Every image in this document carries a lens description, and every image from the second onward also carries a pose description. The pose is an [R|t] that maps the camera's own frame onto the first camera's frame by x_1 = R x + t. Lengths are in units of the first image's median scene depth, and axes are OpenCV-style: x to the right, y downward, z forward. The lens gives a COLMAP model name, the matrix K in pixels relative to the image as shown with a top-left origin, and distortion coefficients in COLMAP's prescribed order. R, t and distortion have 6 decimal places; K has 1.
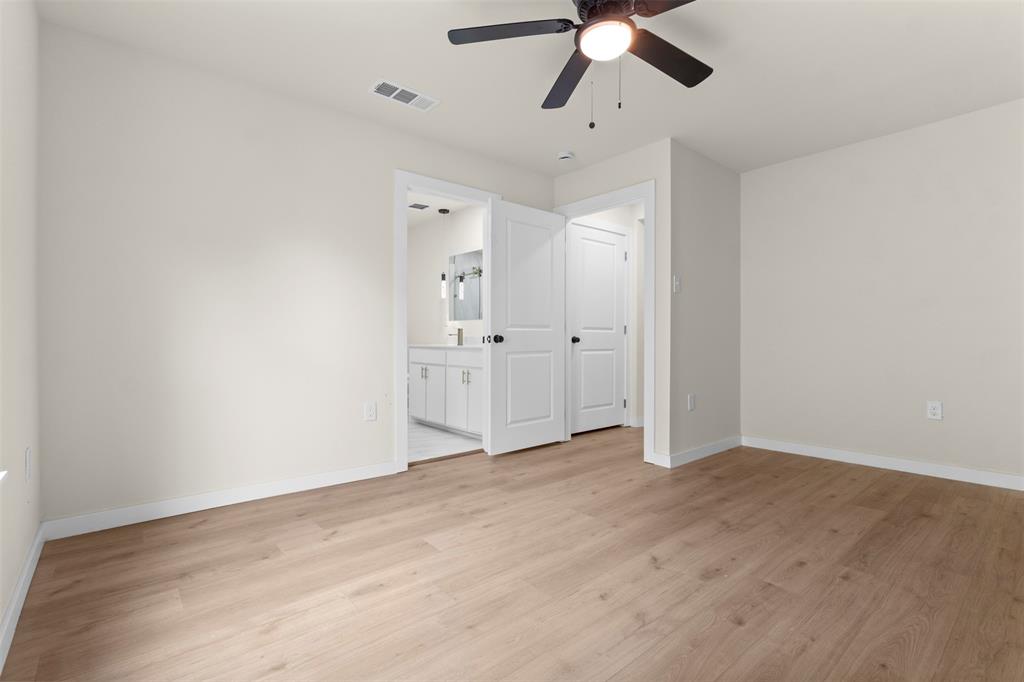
lens RADIAL K [[480.3, 0, 517.1], [0, 480.3, 338.4], [0, 0, 1]] dist [0.001480, 0.001375]
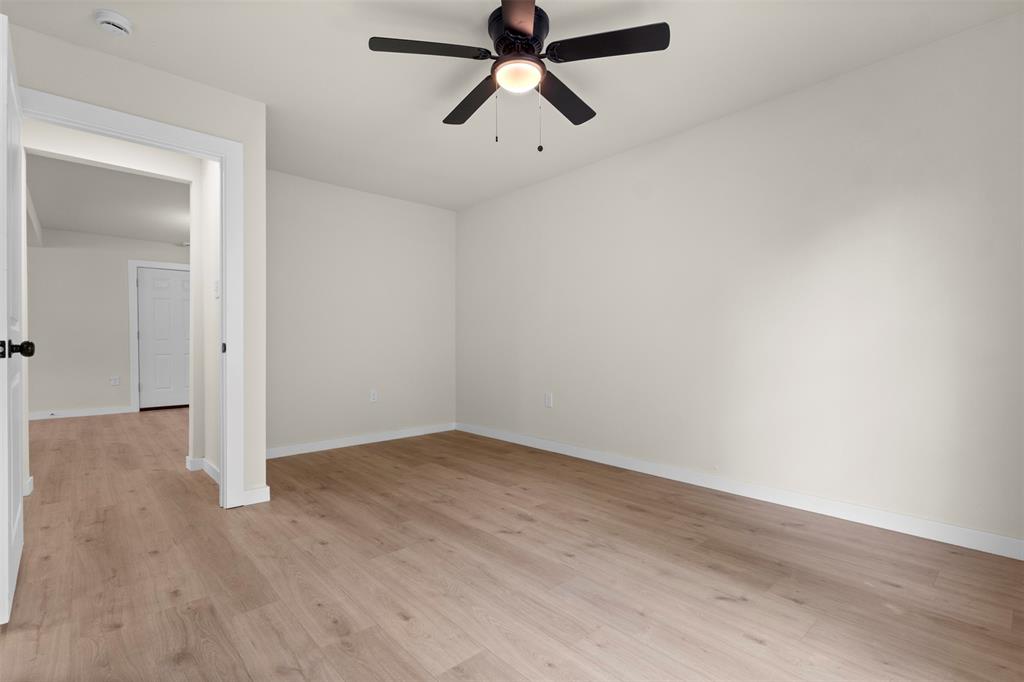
lens RADIAL K [[480.3, 0, 511.4], [0, 480.3, 340.7], [0, 0, 1]] dist [0.001480, 0.001375]
pose [[-0.045606, 0.010656, 0.998903, -0.725720], [0.001001, 0.999943, -0.010621, 0.003020], [-0.998959, 0.000516, -0.045614, 0.838981]]
